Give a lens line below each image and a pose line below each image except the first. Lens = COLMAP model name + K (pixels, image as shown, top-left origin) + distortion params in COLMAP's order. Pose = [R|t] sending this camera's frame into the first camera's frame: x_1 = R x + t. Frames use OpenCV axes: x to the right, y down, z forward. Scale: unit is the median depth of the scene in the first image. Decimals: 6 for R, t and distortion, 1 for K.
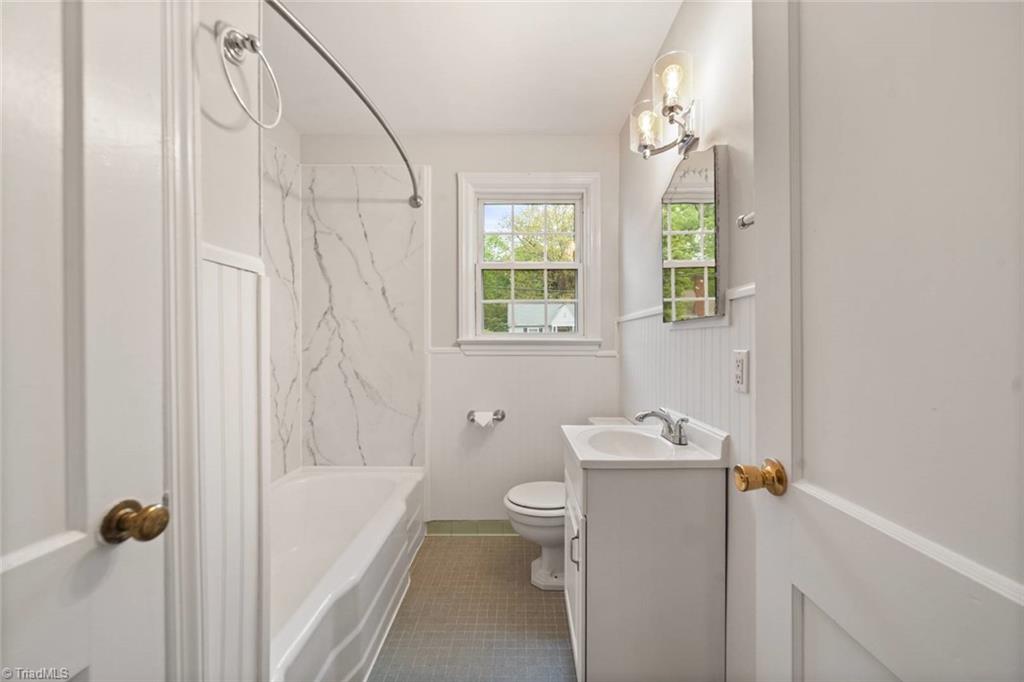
lens RADIAL K [[392.4, 0, 510.8], [0, 392.4, 342.5], [0, 0, 1]] dist [0.002531, 0.000374]
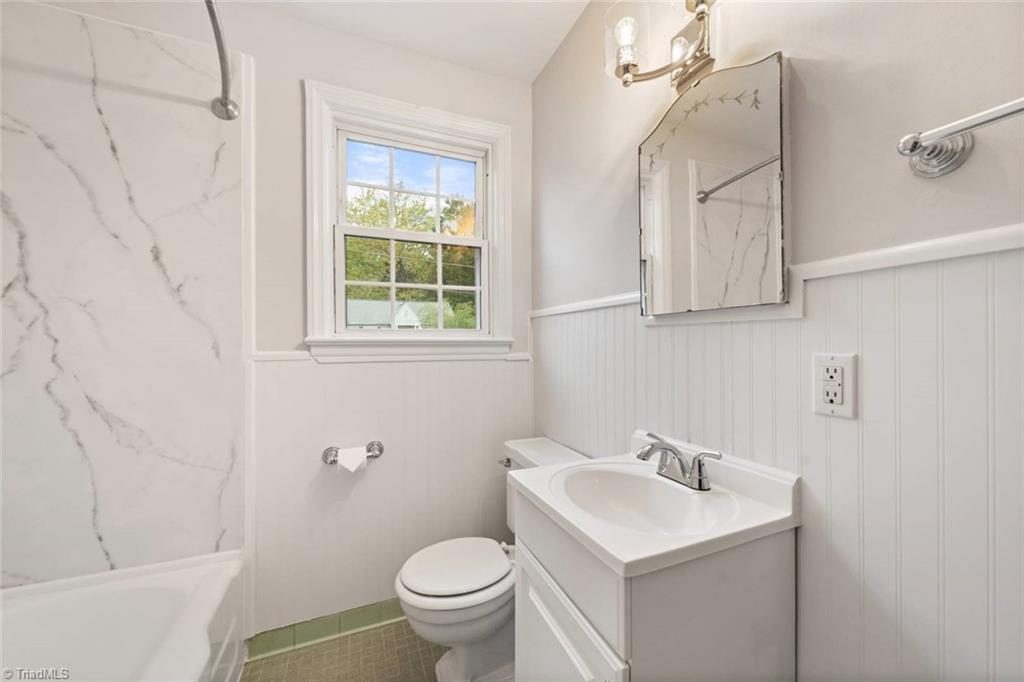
lens RADIAL K [[392.4, 0, 515.2], [0, 392.4, 340.8], [0, 0, 1]] dist [0.002531, 0.000374]
pose [[0.912724, -0.001799, 0.408572, -0.084217], [0.003113, 0.999992, -0.002550, -0.001373], [-0.408564, 0.003599, 0.912722, 0.272871]]
